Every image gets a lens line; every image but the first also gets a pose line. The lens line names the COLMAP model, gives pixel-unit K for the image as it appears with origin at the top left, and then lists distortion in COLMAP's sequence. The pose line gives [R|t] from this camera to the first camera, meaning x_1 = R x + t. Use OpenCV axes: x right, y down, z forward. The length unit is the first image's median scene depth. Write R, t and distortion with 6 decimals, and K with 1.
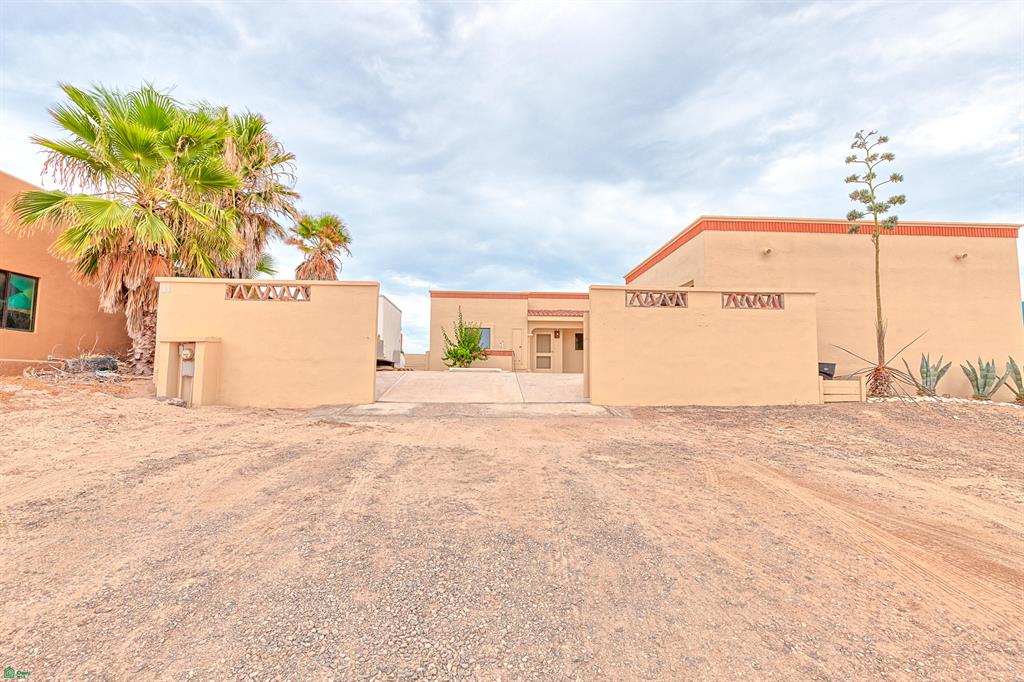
lens RADIAL K [[459.7, 0, 515.1], [0, 459.7, 340.3], [0, 0, 1]] dist [0.010939, -0.000814]
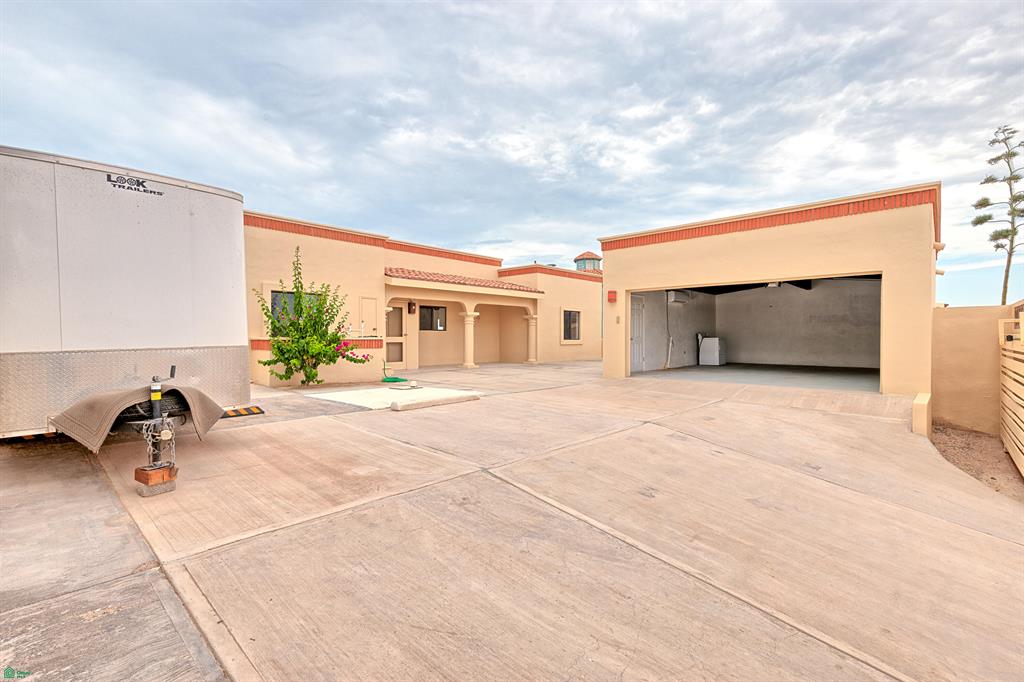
lens RADIAL K [[459.7, 0, 515.1], [0, 459.7, 340.3], [0, 0, 1]] dist [0.010939, -0.000814]
pose [[0.663706, -0.046185, 0.746567, -0.064514], [-0.022661, 0.996392, 0.081786, -0.005118], [-0.747651, -0.071200, 0.660264, 0.097539]]
